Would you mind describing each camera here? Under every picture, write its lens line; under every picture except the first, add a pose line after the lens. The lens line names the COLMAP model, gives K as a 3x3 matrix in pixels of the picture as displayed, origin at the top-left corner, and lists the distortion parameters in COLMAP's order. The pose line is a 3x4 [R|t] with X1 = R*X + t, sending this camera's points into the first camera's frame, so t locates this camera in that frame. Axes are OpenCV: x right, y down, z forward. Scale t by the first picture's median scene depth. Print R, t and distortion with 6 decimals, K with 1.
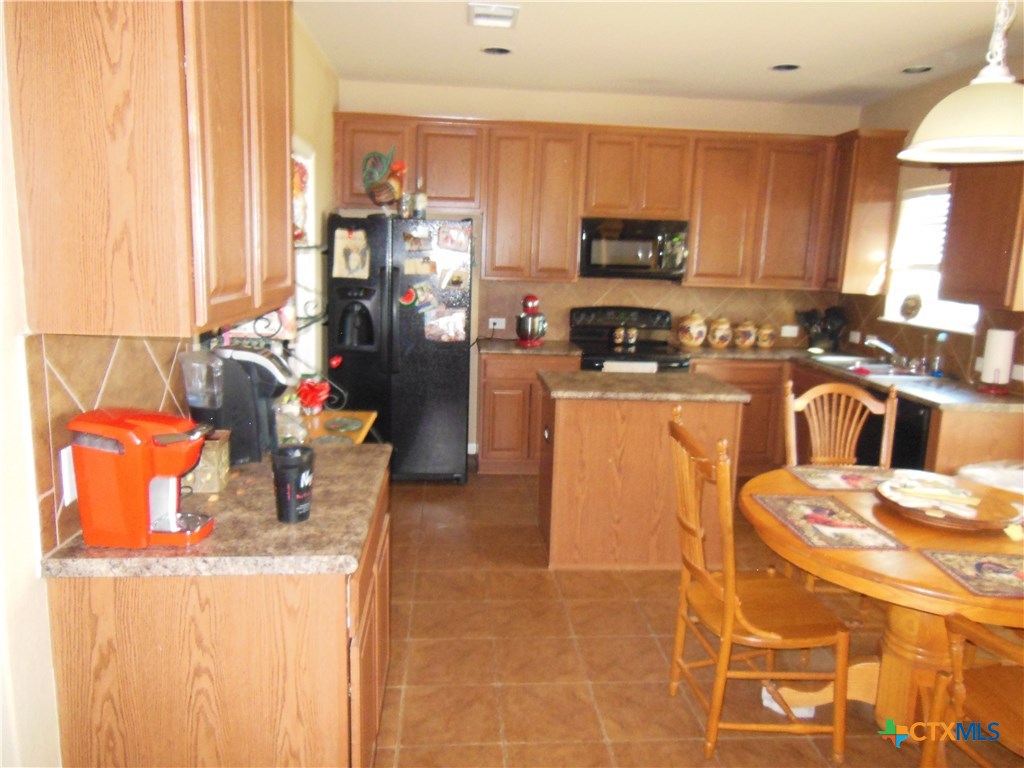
lens RADIAL K [[754.9, 0, 510.1], [0, 754.9, 384.2], [0, 0, 1]] dist [-0.024034, 0.036234]
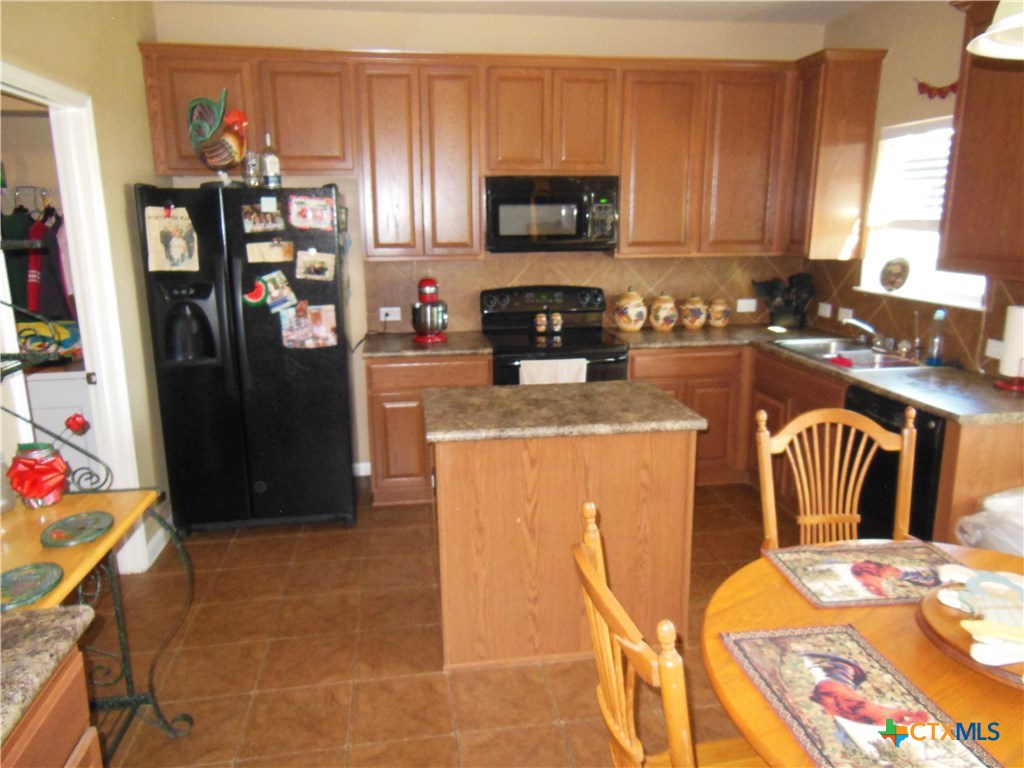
lens RADIAL K [[754.9, 0, 518.7], [0, 754.9, 386.5], [0, 0, 1]] dist [-0.024034, 0.036234]
pose [[0.995691, -0.057335, 0.072884, 0.065957], [0.053216, 0.996941, 0.057251, -0.050047], [-0.075943, -0.053125, 0.995696, 0.220362]]
